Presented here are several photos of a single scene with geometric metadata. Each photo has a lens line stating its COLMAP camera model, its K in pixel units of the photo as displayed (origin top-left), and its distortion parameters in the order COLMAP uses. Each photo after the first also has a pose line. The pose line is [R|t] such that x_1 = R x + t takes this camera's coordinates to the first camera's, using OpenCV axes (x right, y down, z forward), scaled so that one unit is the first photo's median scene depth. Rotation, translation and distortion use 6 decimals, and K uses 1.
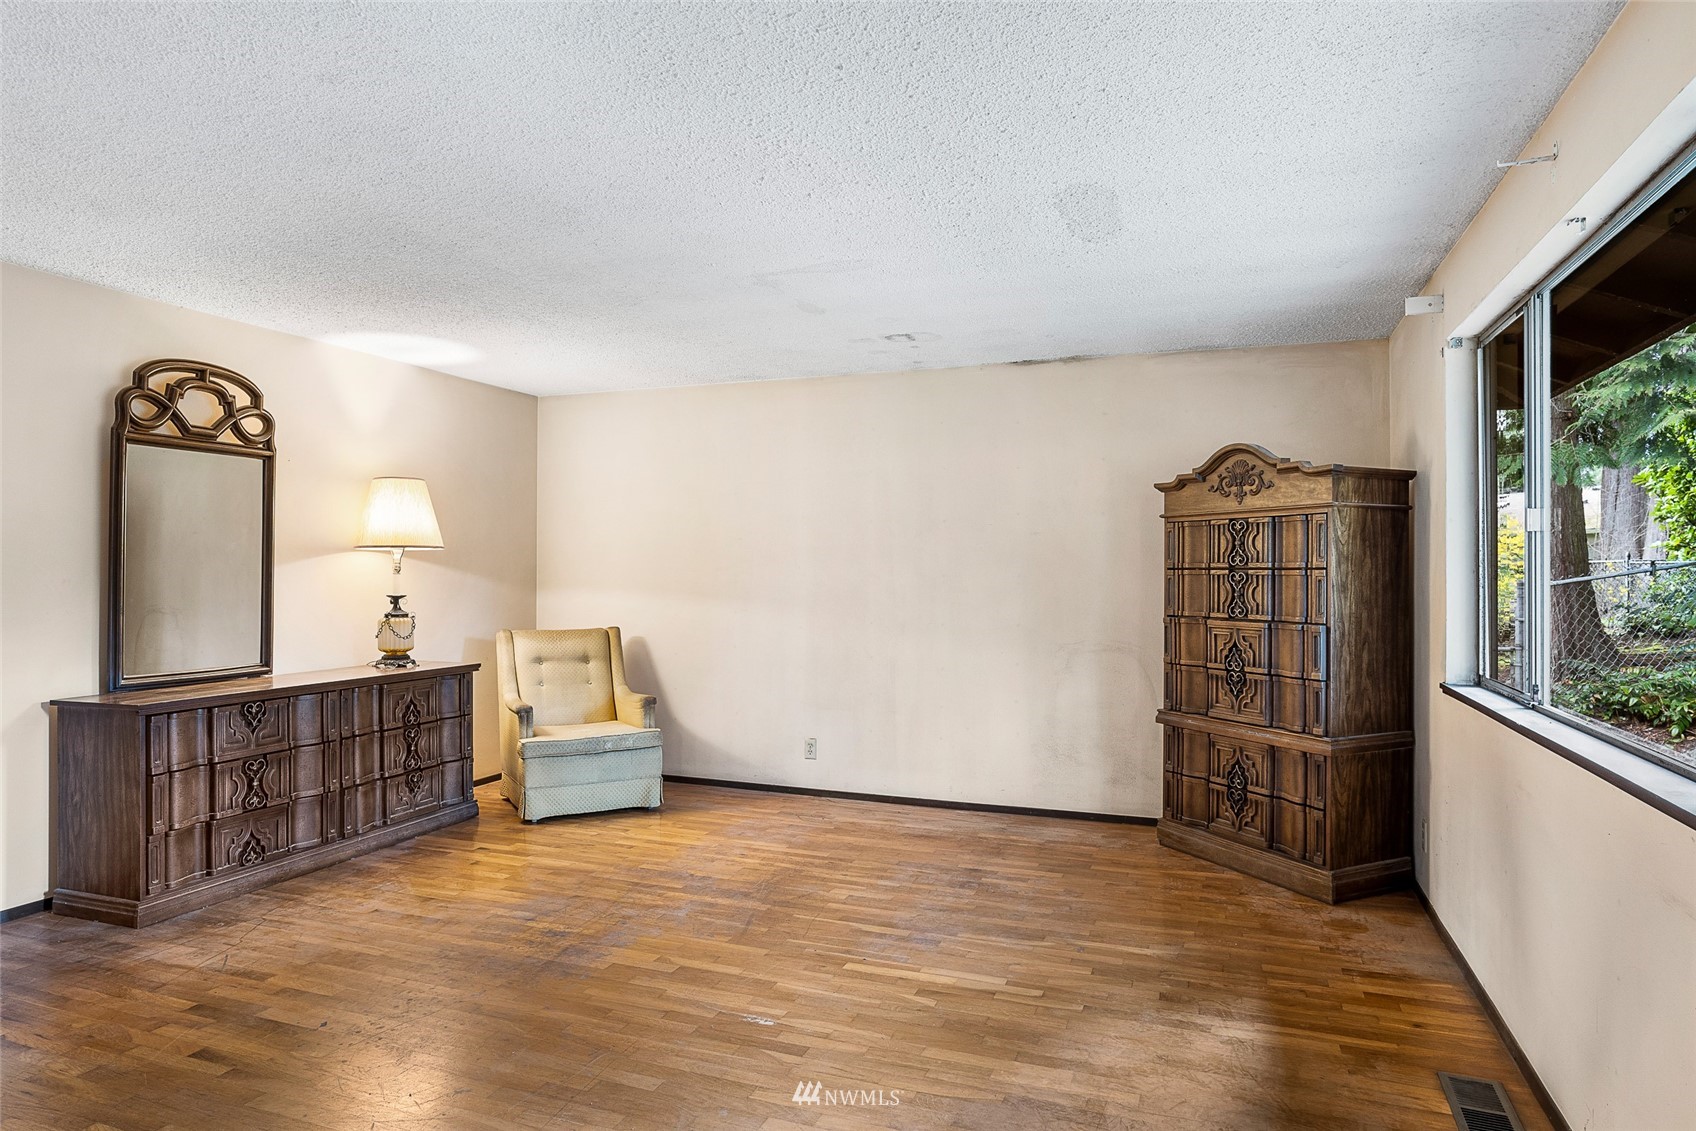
lens RADIAL K [[1016.4, 0, 848.3], [0, 1016.4, 560.8], [0, 0, 1]] dist [-0.031704, 0.015352]
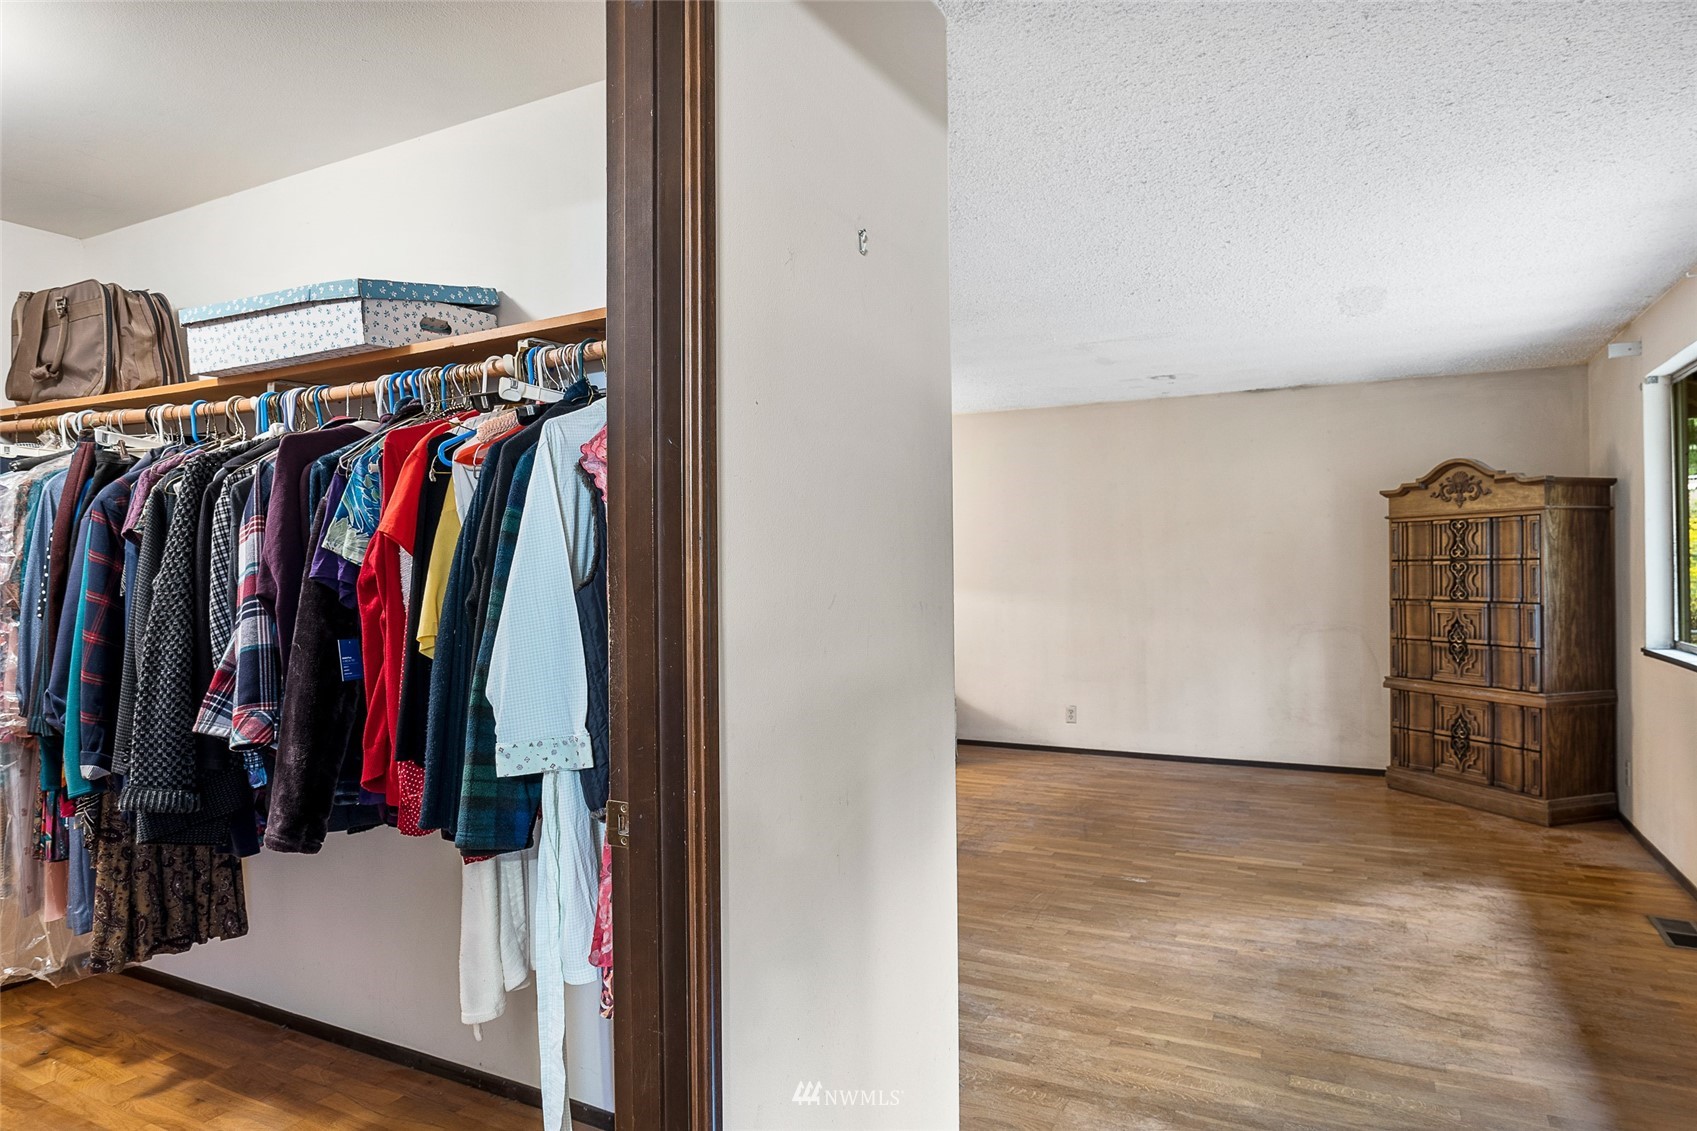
lens RADIAL K [[1017.0, 0, 842.2], [0, 1017.0, 567.6], [0, 0, 1]] dist [-0.031704, 0.015352]
pose [[0.991395, -0.016037, -0.129922, -0.218666], [0.017397, 0.999805, 0.009345, -0.008119], [0.129747, -0.011525, 0.991480, -0.341919]]
